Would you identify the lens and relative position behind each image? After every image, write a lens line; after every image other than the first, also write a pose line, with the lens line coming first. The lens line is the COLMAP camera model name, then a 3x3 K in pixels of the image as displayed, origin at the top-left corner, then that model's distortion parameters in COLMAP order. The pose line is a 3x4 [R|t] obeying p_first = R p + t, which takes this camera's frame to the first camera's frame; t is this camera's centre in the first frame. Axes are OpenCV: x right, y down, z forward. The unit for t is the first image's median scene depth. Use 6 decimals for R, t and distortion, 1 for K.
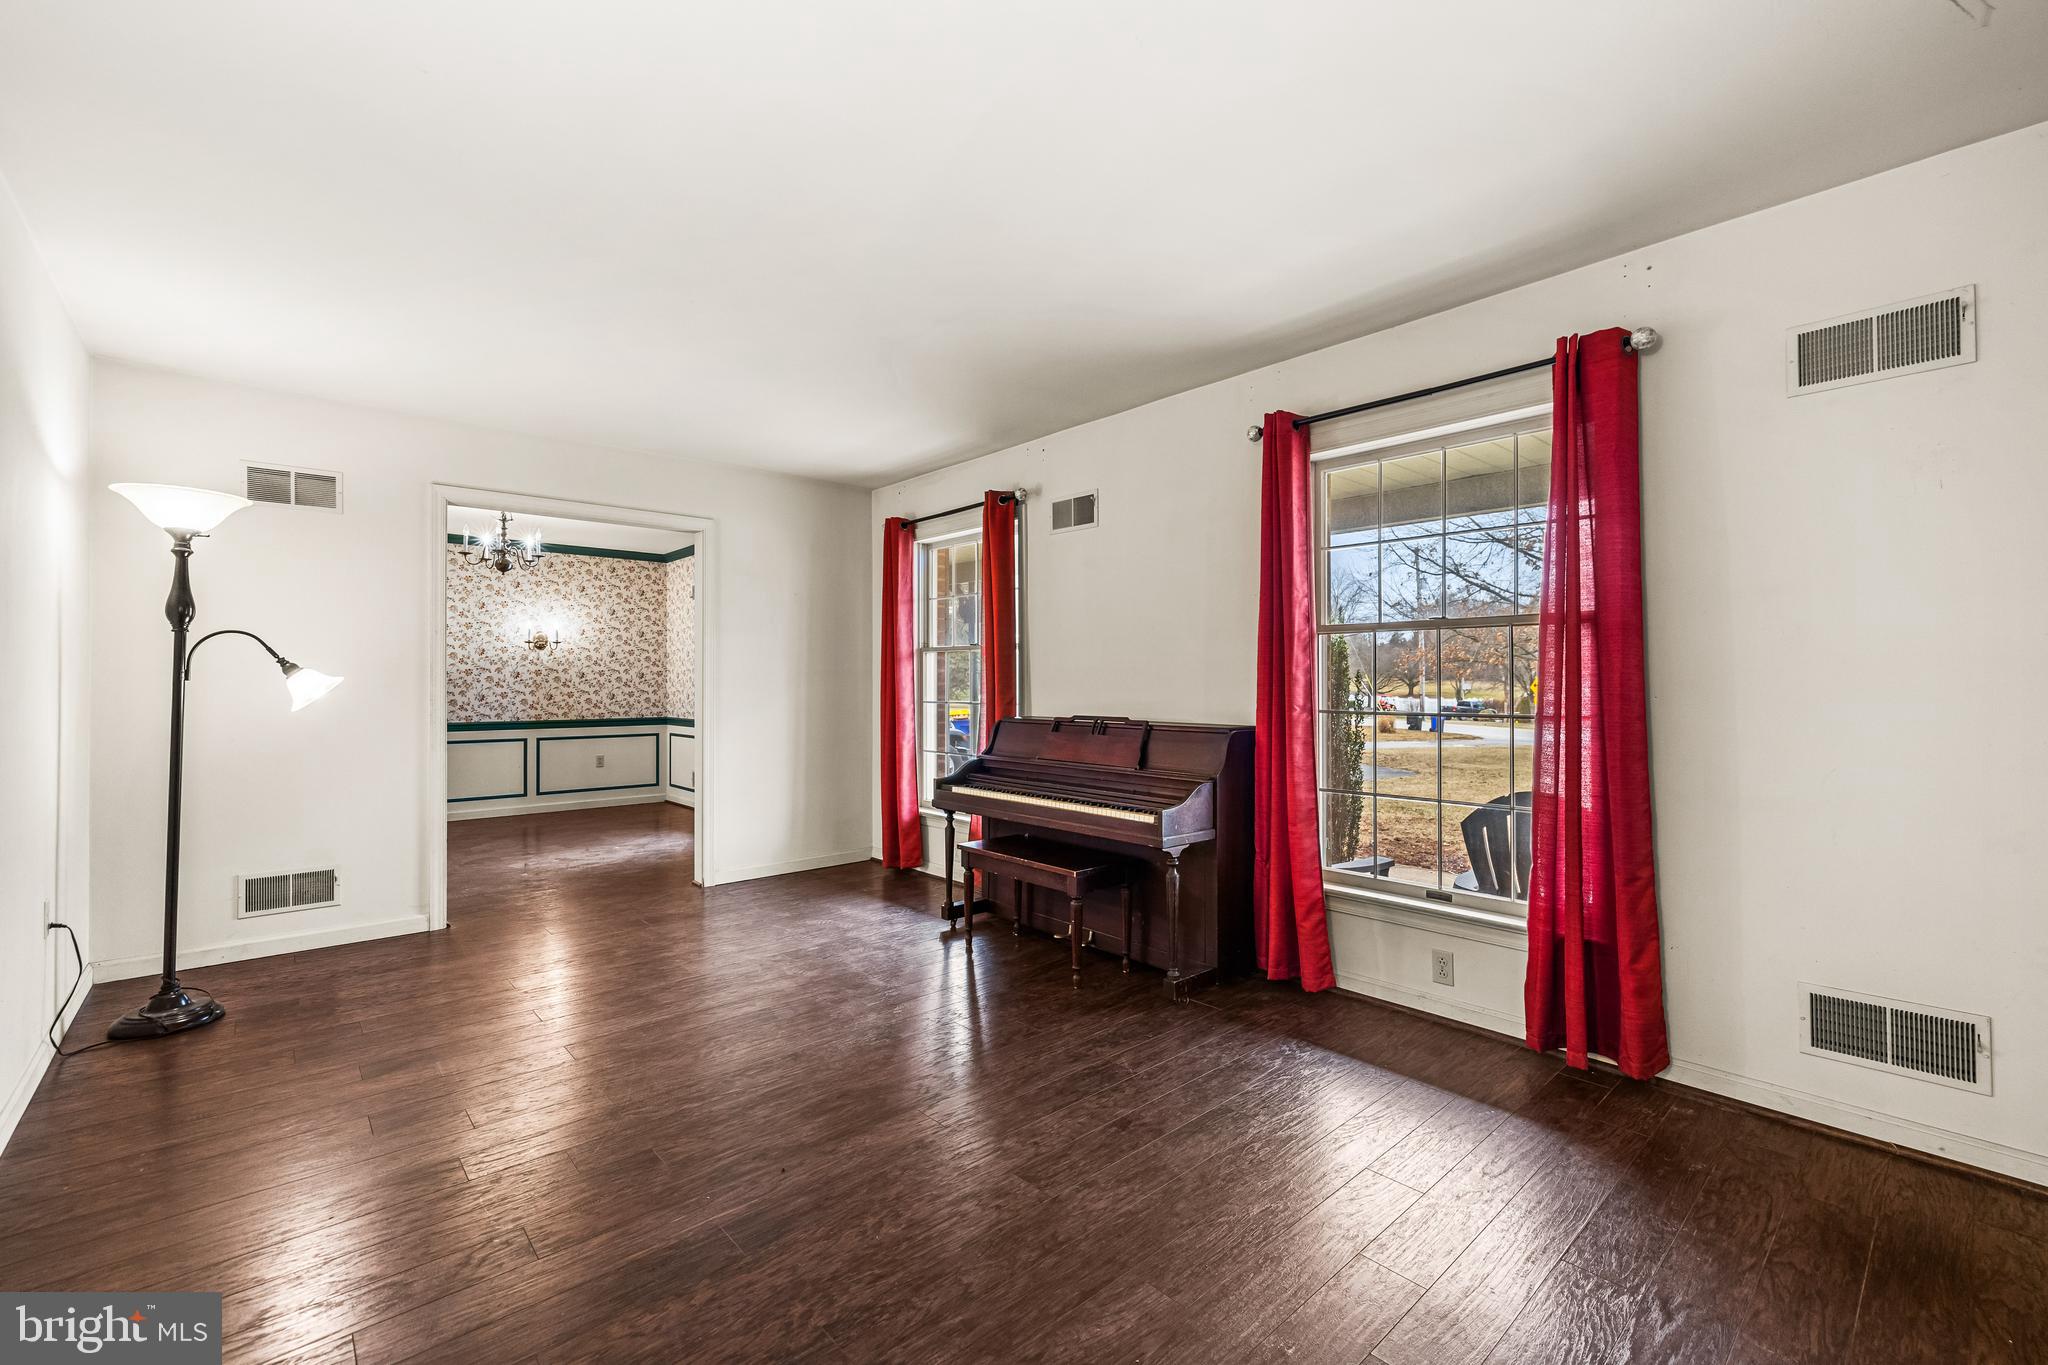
lens RADIAL K [[860.6, 0, 1018.8], [0, 860.6, 682.9], [0, 0, 1]] dist [0.003538, 0.000138]
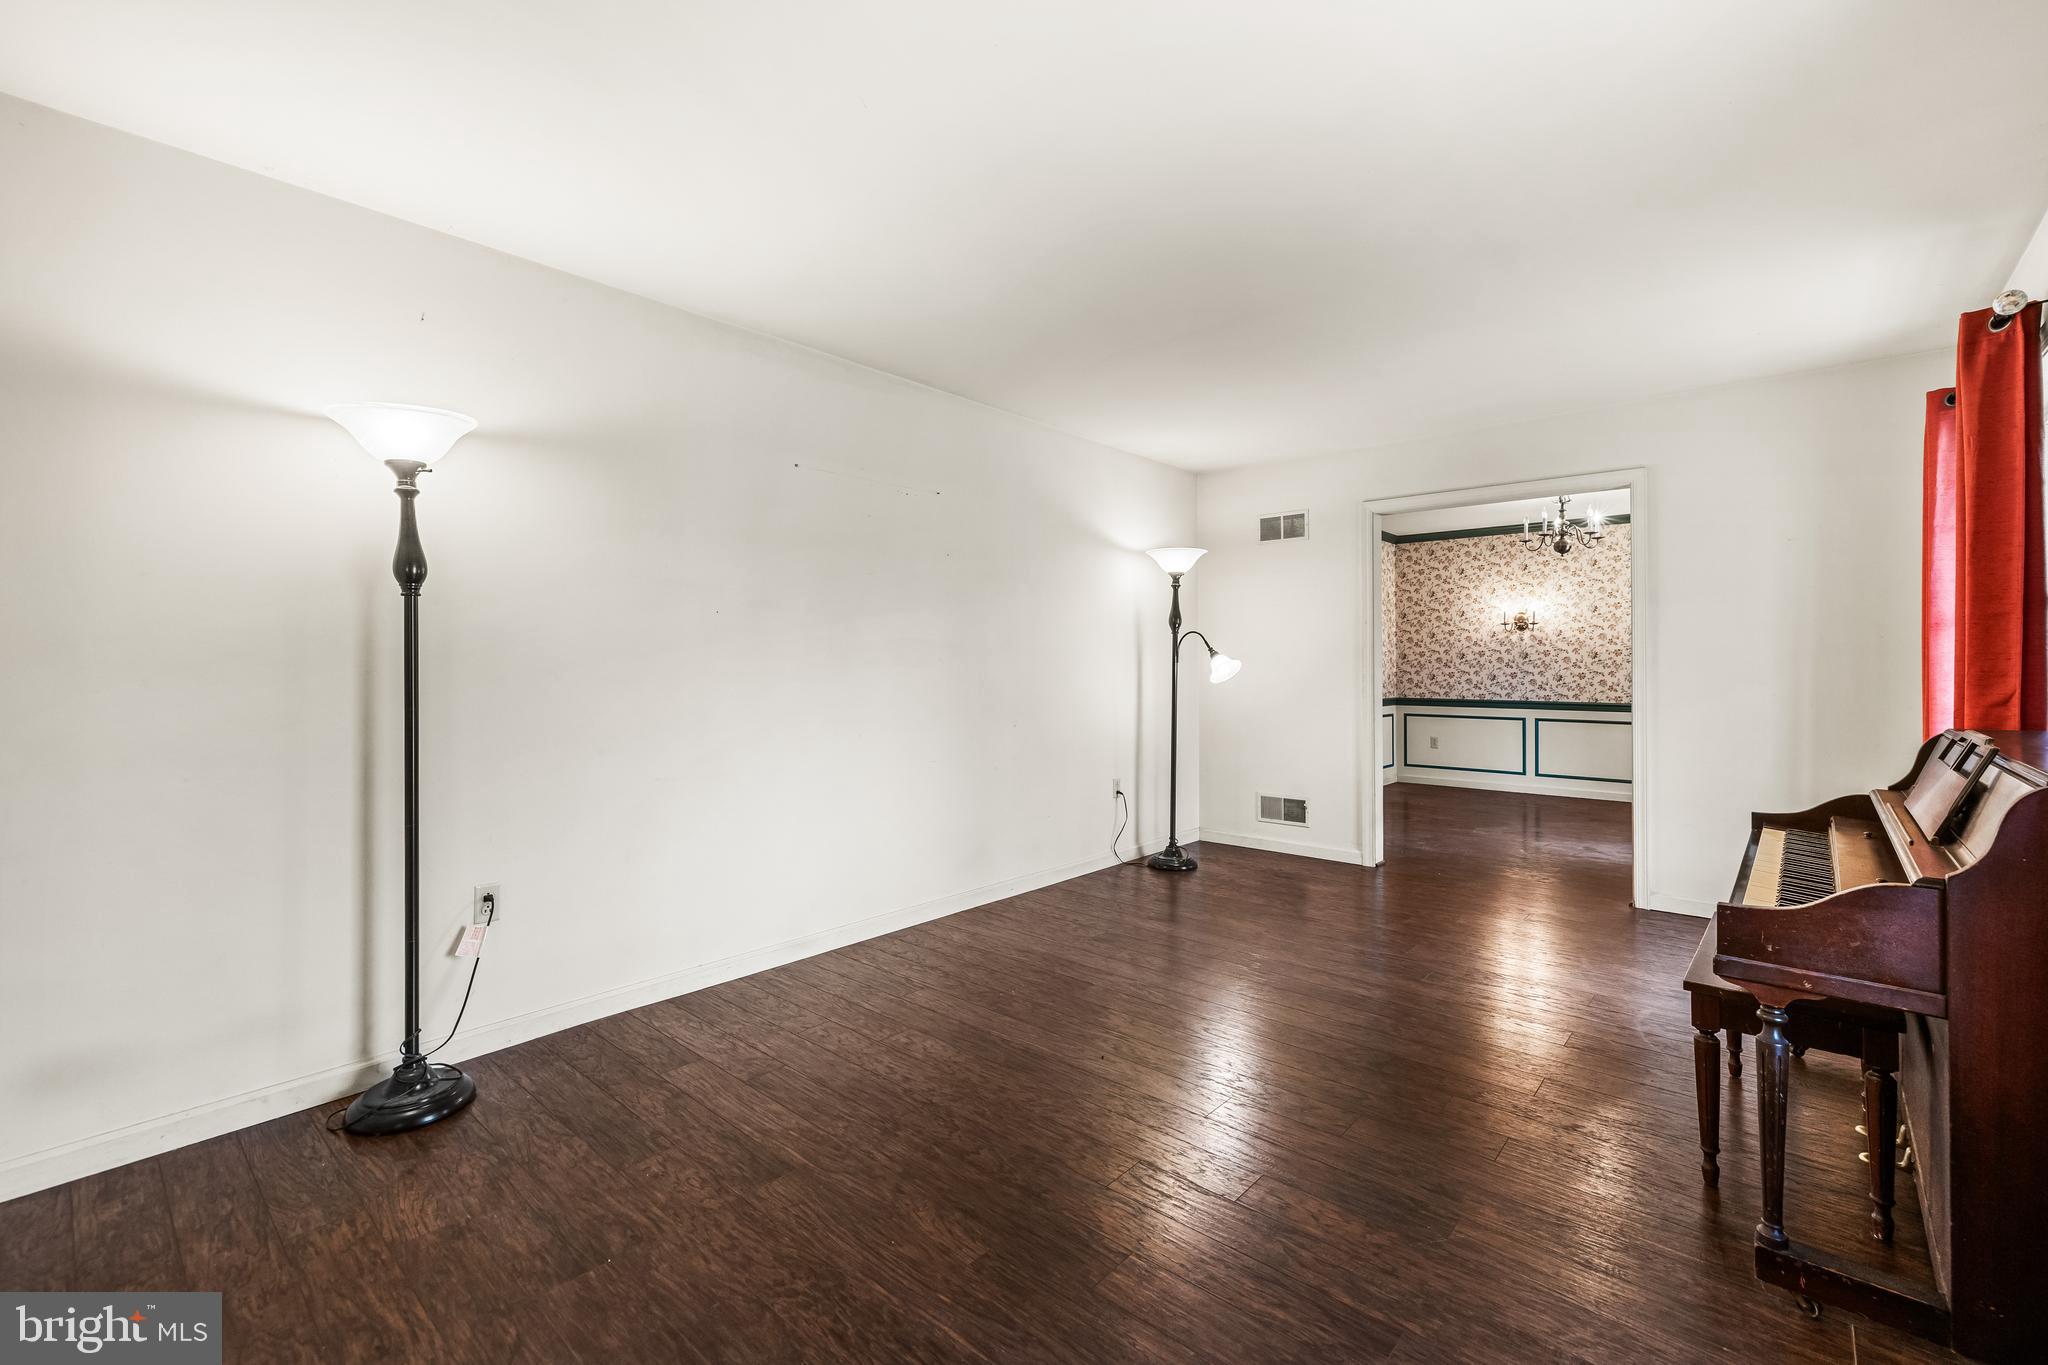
lens RADIAL K [[860.6, 0, 1017.0], [0, 860.6, 667.6], [0, 0, 1]] dist [0.003538, 0.000138]
pose [[0.090117, 0.003662, -0.995924, 0.460774], [0.000497, 0.999993, 0.003722, 0.000907], [0.995931, -0.000831, 0.090114, 0.373379]]
